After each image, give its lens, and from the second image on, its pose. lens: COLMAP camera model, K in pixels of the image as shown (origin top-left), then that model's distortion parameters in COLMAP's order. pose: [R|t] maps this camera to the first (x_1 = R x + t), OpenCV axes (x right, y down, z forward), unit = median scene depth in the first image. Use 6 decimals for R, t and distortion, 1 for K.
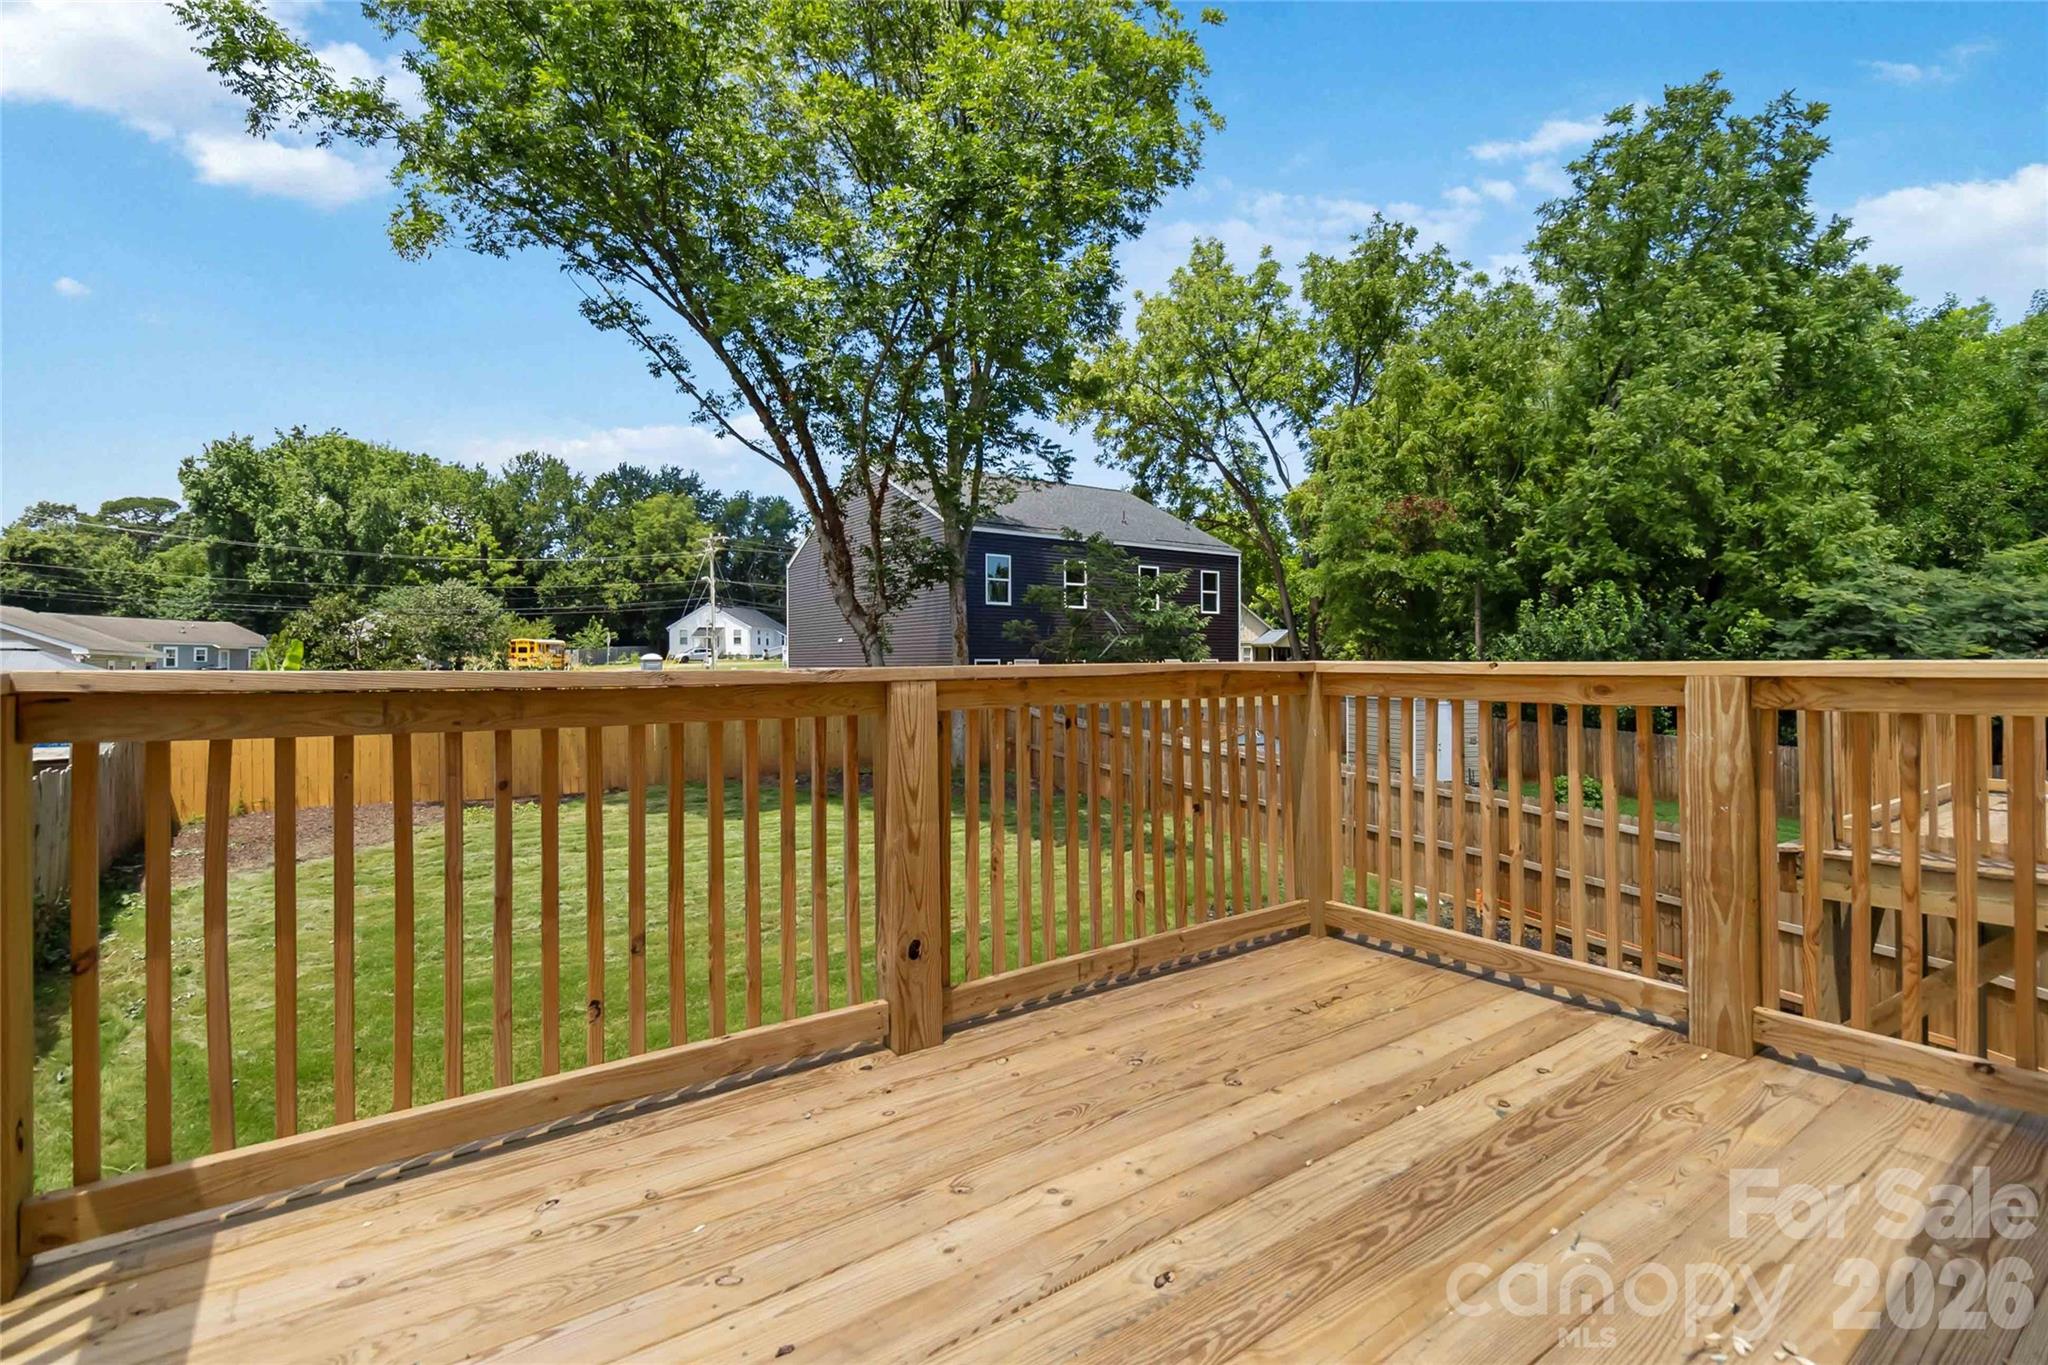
lens RADIAL K [[940.2, 0, 1027.0], [0, 940.2, 666.9], [0, 0, 1]] dist [0.000276, 0.001318]
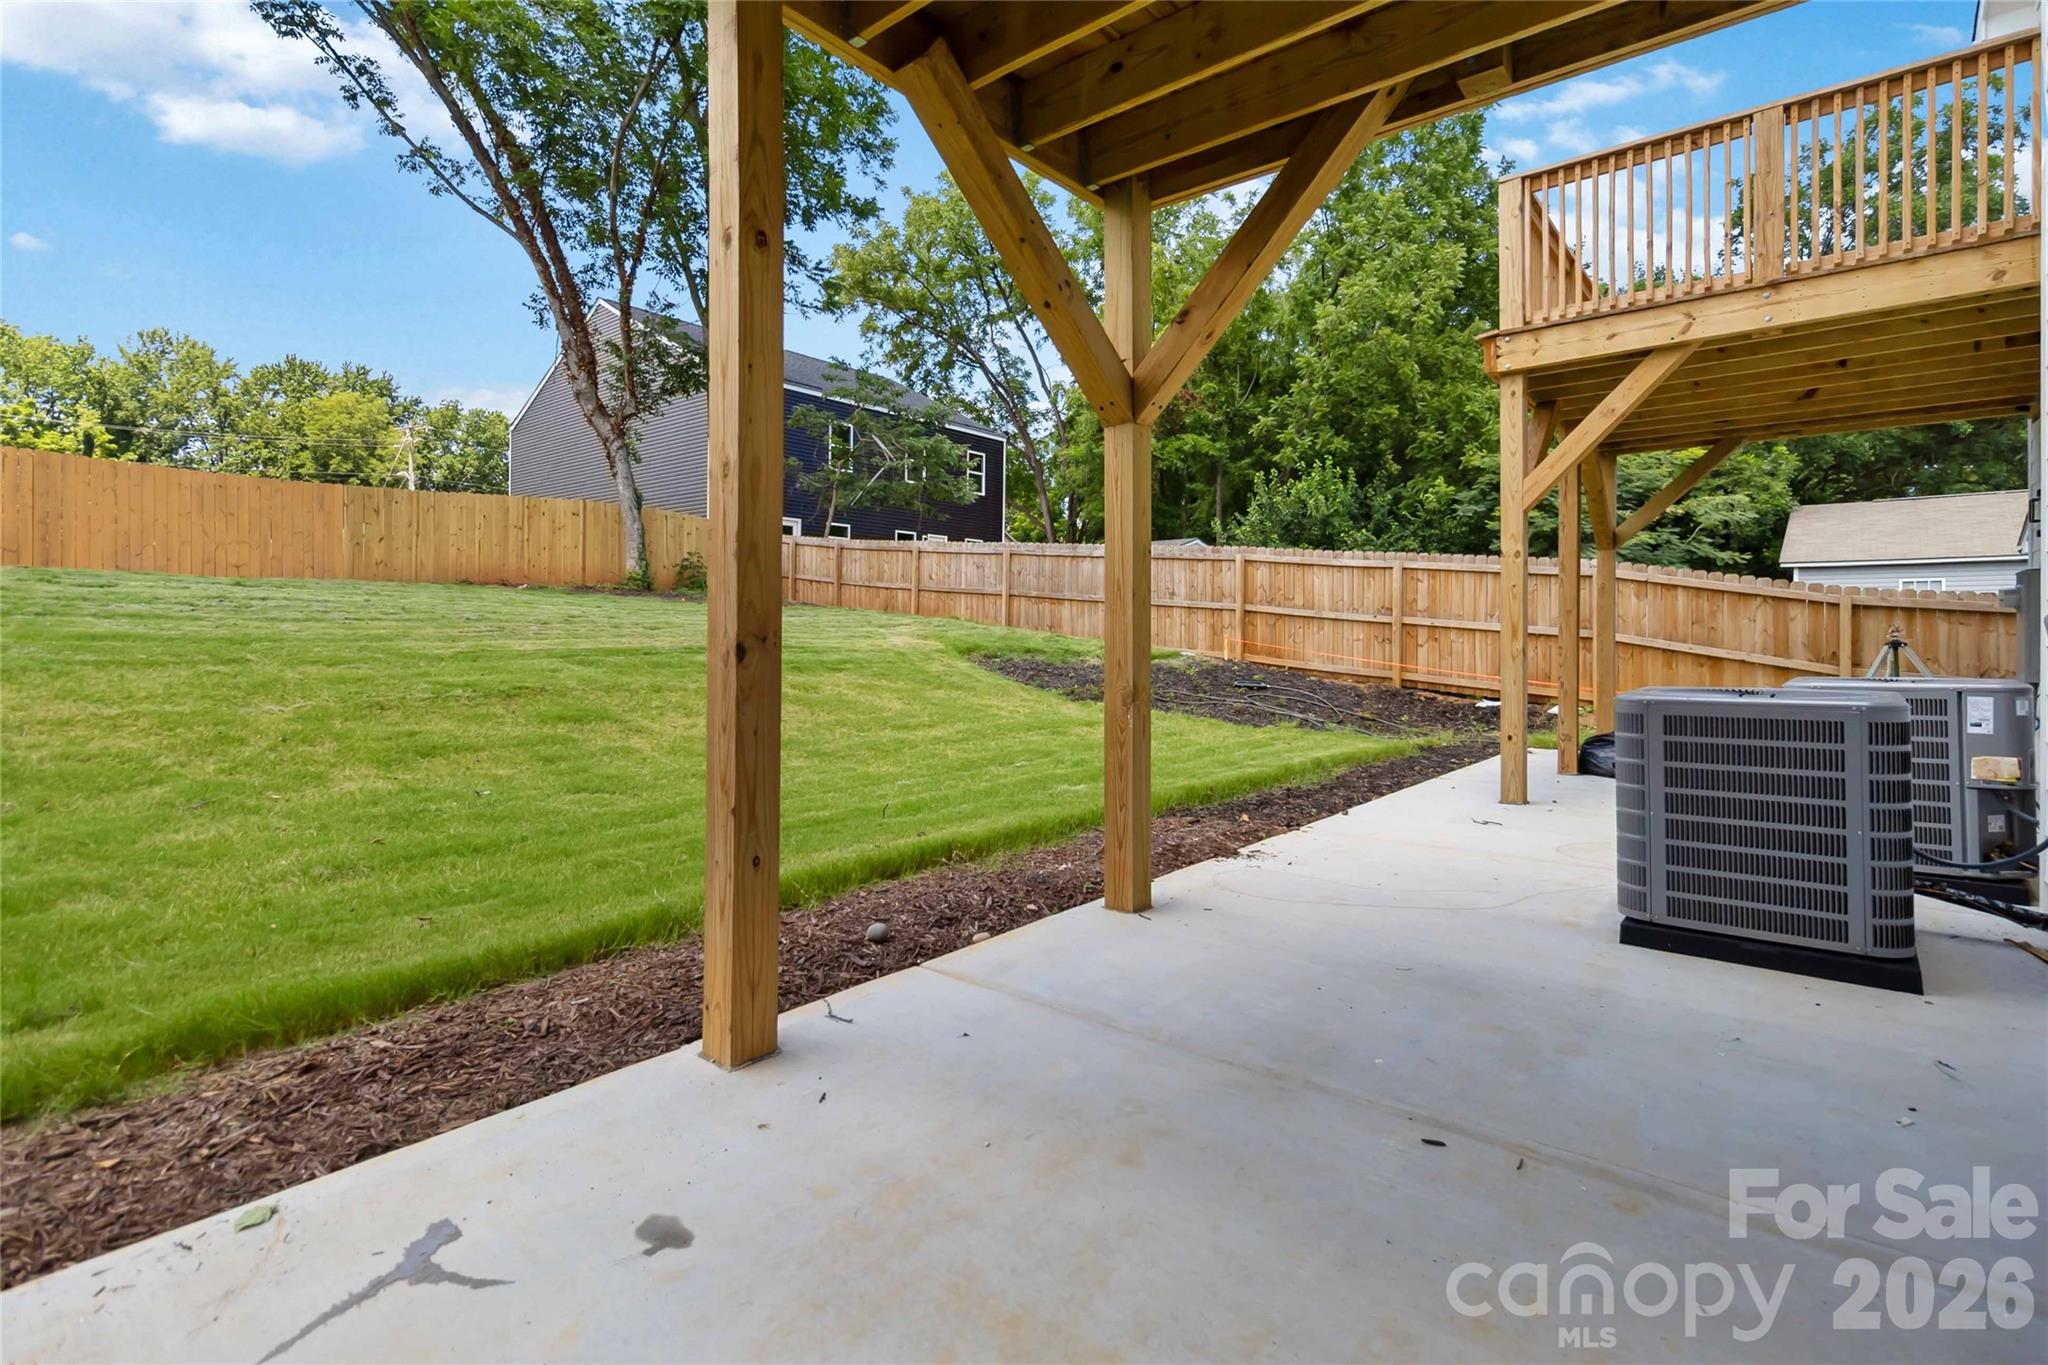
lens RADIAL K [[951.6, 0, 1036.2], [0, 951.6, 629.8], [0, 0, 1]] dist [-0.000320, 0.000738]
pose [[0.965756, 0.013394, 0.259106, -0.007150], [-0.013874, 0.999904, 0.000023, 0.112773], [-0.259081, -0.003617, 0.965849, -0.001264]]
